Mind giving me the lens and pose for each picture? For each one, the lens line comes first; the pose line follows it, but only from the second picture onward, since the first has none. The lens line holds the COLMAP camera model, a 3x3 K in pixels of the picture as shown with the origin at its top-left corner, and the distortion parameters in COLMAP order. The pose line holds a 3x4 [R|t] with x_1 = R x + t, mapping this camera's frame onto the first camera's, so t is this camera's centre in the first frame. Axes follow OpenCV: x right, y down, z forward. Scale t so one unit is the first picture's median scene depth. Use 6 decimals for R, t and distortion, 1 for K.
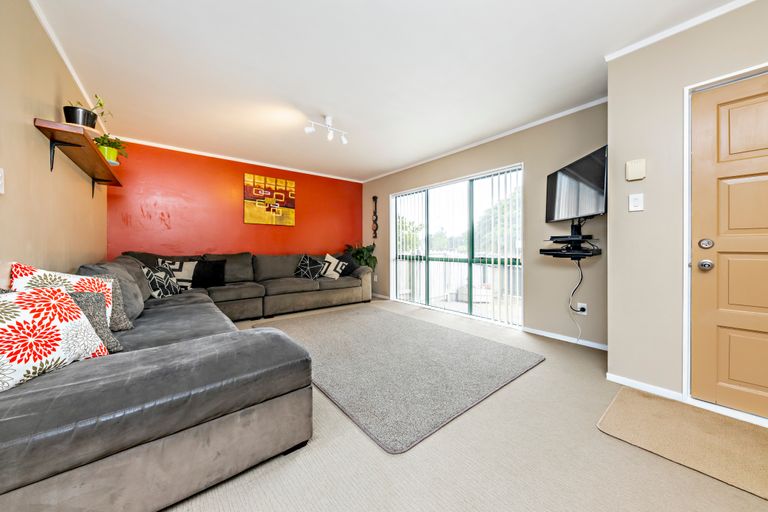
lens RADIAL K [[270.1, 0, 382.9], [0, 270.1, 248.2], [0, 0, 1]] dist [0.013660, -0.000056]
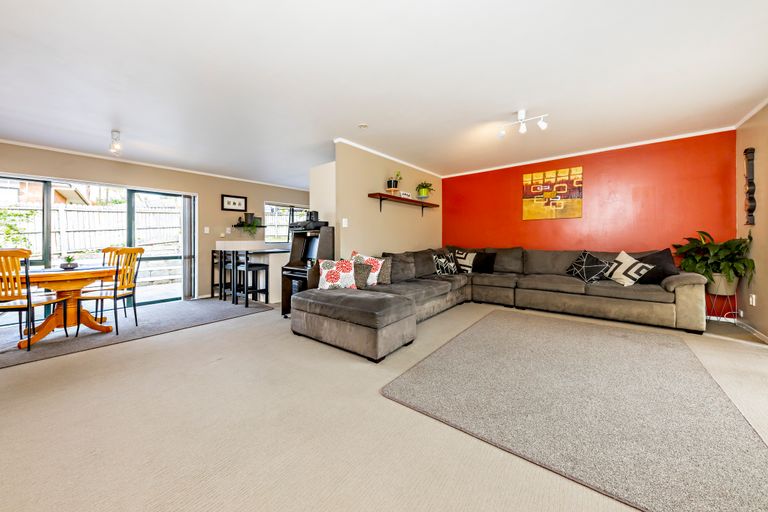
lens RADIAL K [[270.8, 0, 384.2], [0, 270.8, 240.5], [0, 0, 1]] dist [-0.000151, -0.000032]
pose [[0.217442, 0.002450, -0.976070, 0.422220], [0.008071, 0.999958, 0.004308, -0.018689], [0.976040, -0.008814, 0.217413, 0.204435]]
